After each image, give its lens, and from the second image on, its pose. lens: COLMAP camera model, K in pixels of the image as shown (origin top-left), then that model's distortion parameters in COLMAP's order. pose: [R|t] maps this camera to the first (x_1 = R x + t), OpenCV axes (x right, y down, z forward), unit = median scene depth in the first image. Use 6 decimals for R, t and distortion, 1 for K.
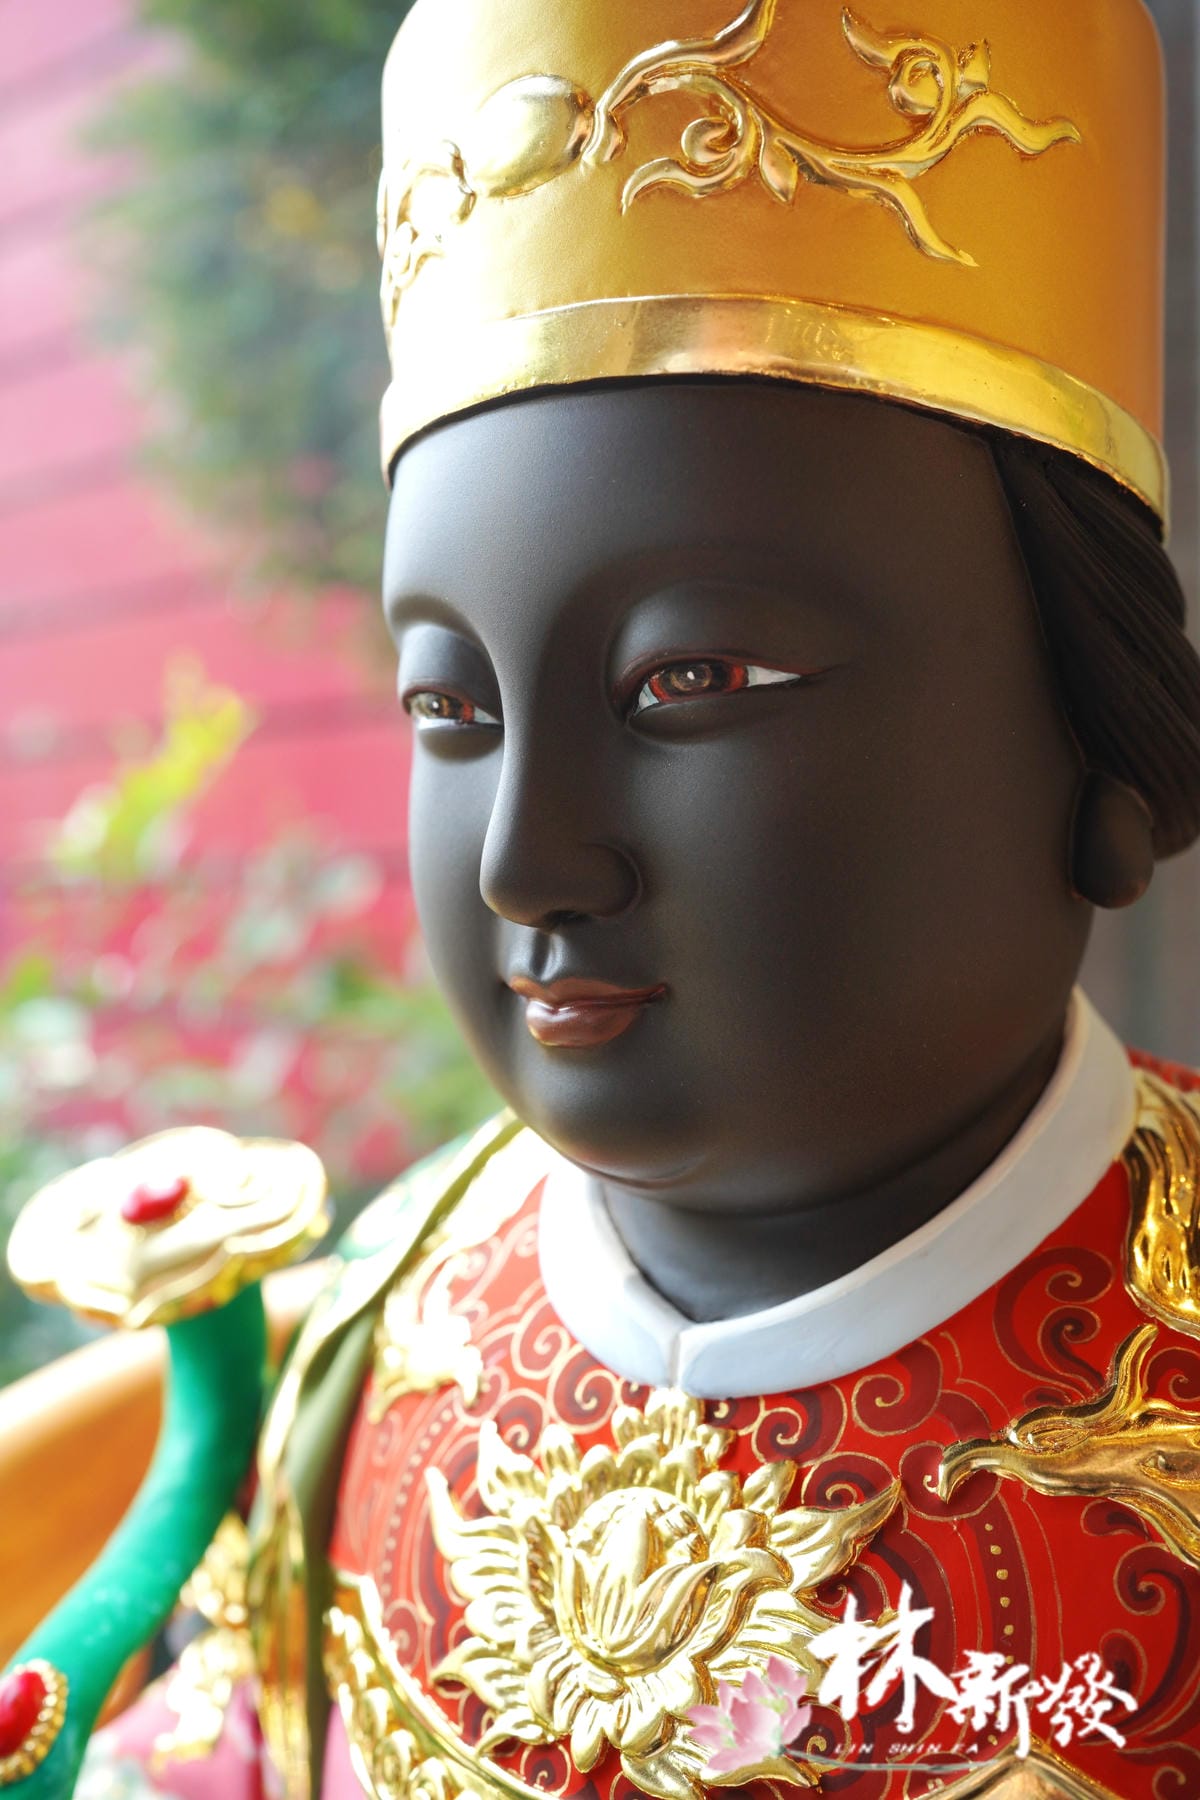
lens RADIAL K [[1819.5, 0, 586.8], [0, 1819.5, 906.3], [0, 0, 1]] dist [0.014687, 0.000000]
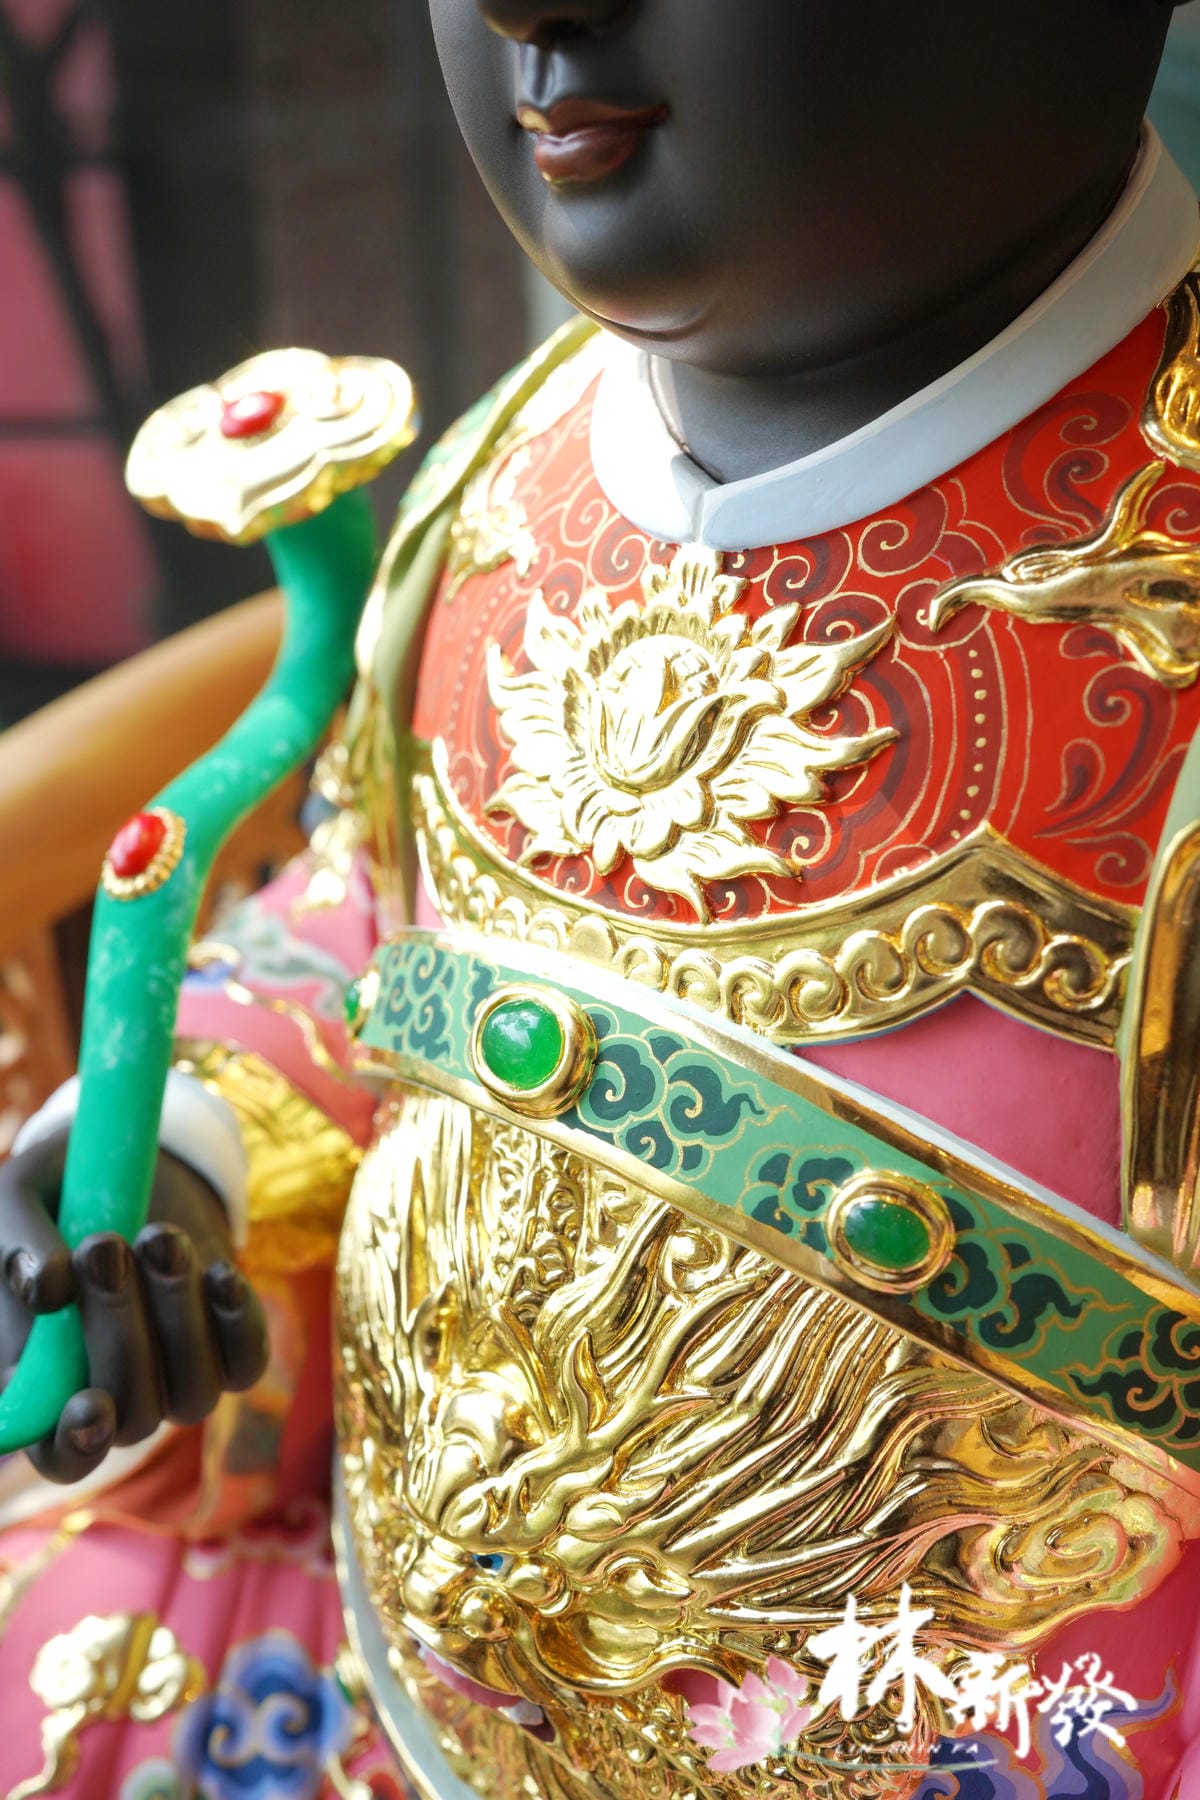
lens RADIAL K [[1819.5, 0, 597.3], [0, 1819.5, 906.6], [0, 0, 1]] dist [0.014687, 0.000000]
pose [[0.992383, 0.020742, -0.121435, 0.124834], [0.022272, 0.939275, 0.342442, 0.104351], [0.121163, -0.342538, 0.931658, -0.046644]]
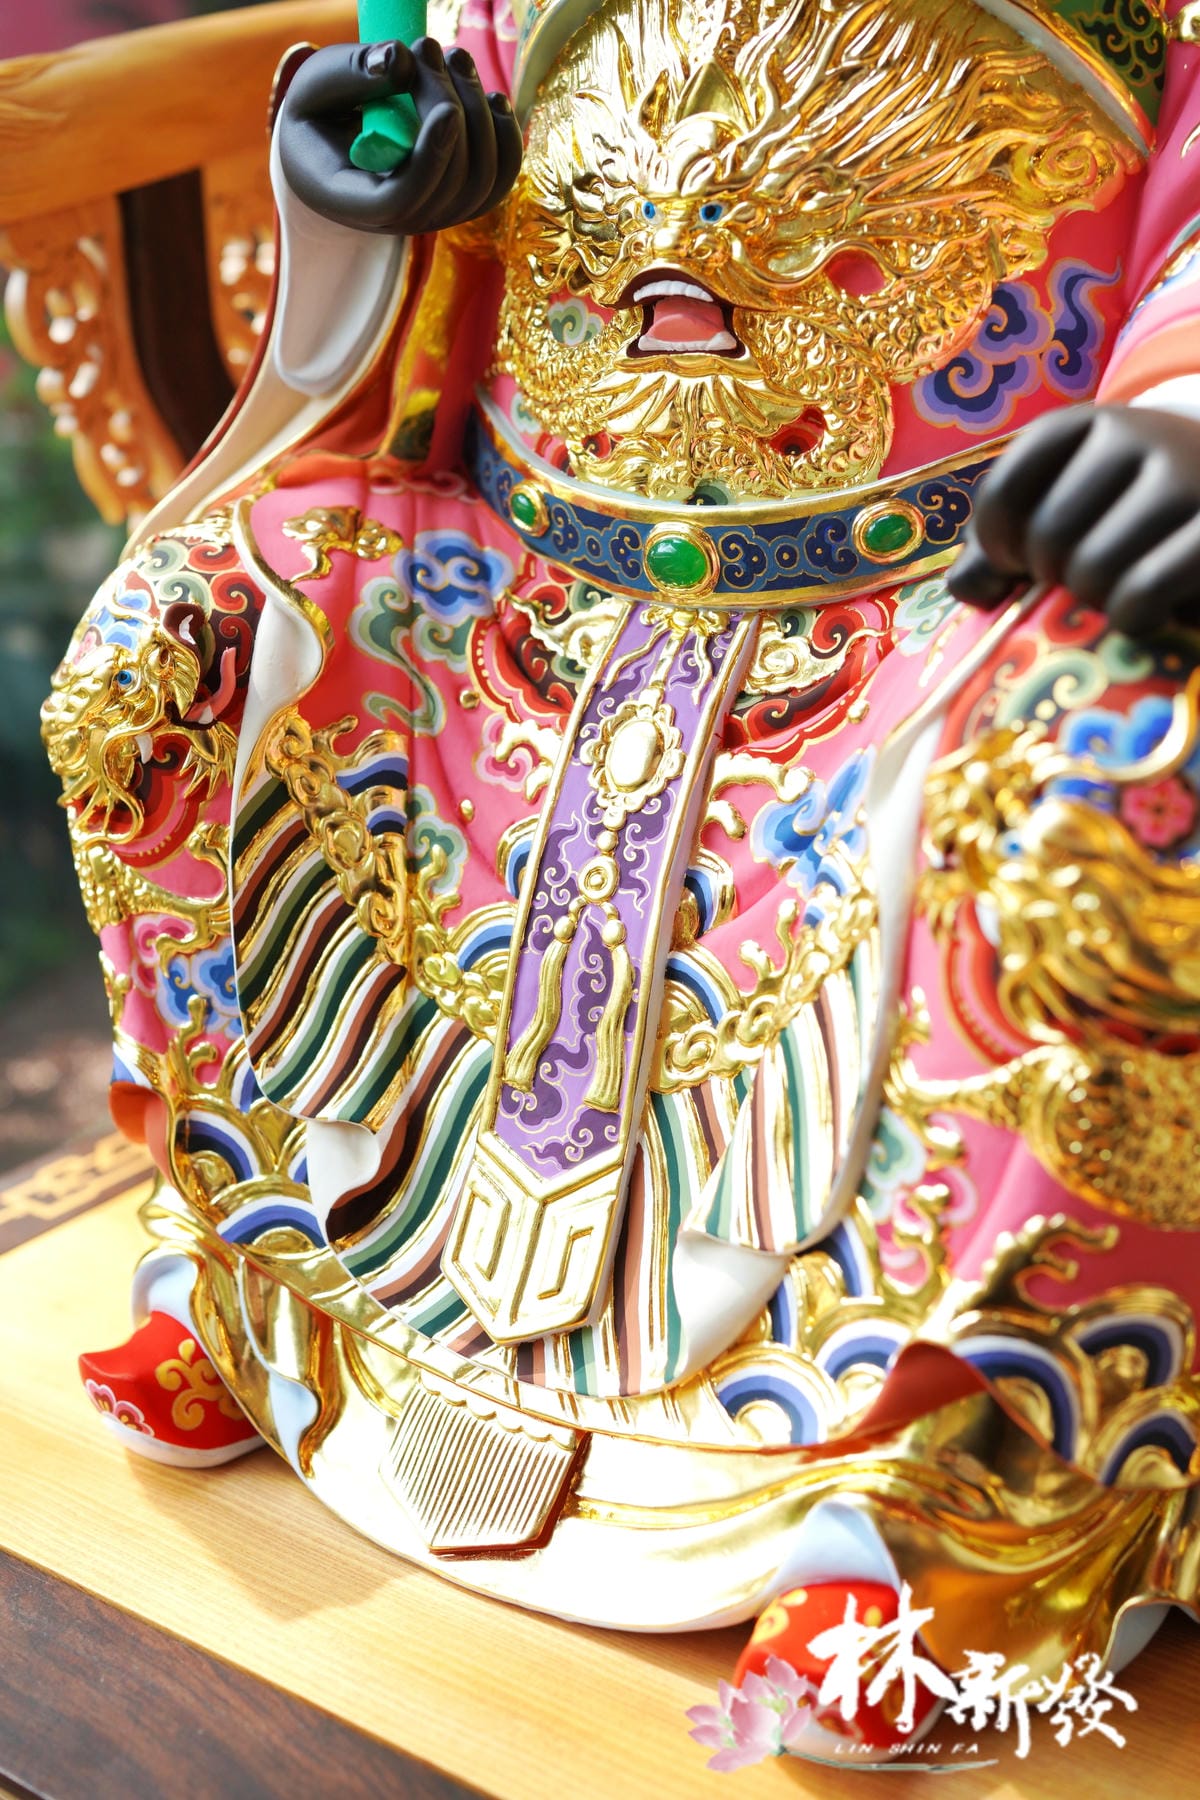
lens RADIAL K [[1819.5, 0, 582.8], [0, 1819.5, 903.8], [0, 0, 1]] dist [0.014687, 0.000000]
pose [[0.993941, -0.014741, 0.108924, -0.371196], [-0.018317, 0.954898, 0.296369, 0.946599], [-0.108380, -0.296568, 0.948842, -0.952503]]
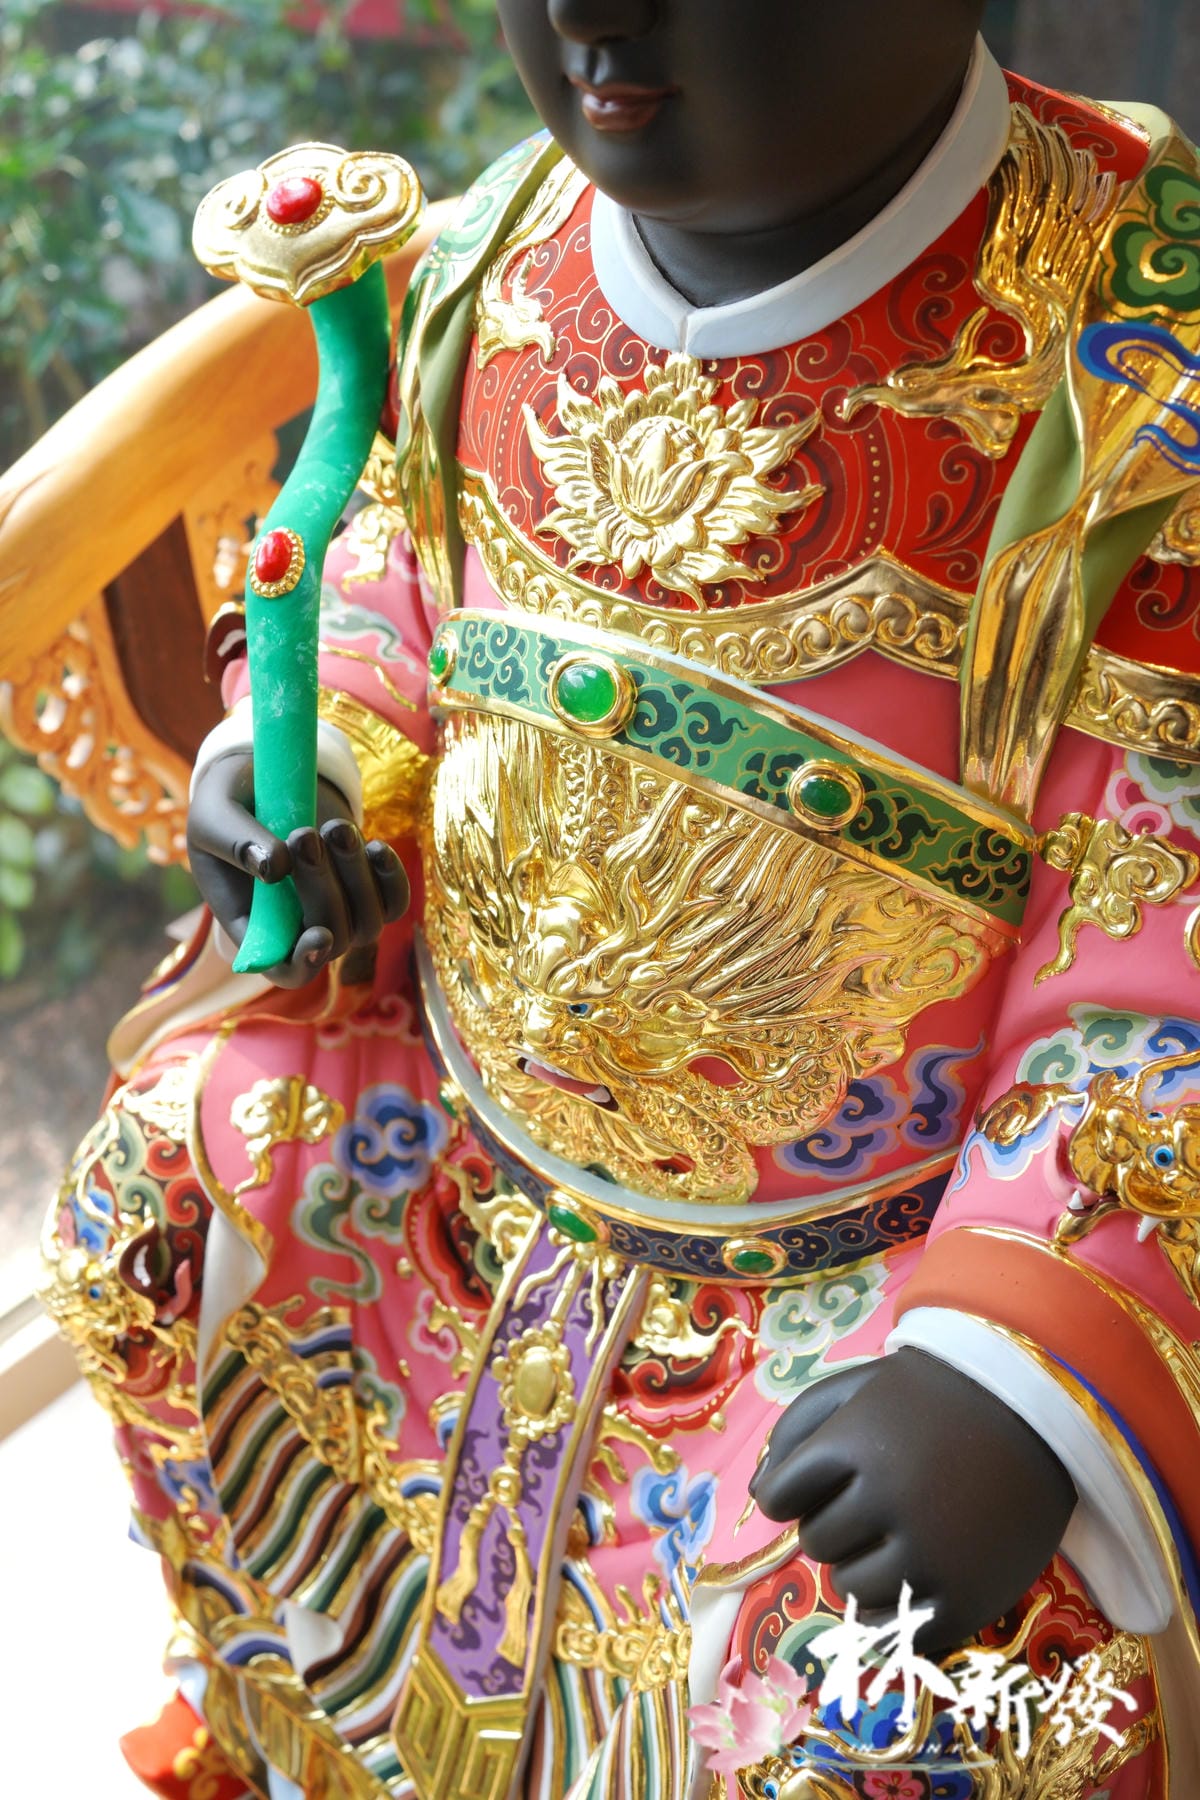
lens RADIAL K [[1819.5, 0, 585.1], [0, 1819.5, 906.5], [0, 0, 1]] dist [0.014687, 0.000000]
pose [[0.999560, -0.027280, -0.011616, -0.031572], [0.029032, 0.820908, 0.570323, -0.244606], [-0.006023, -0.570409, 0.821339, -0.567211]]
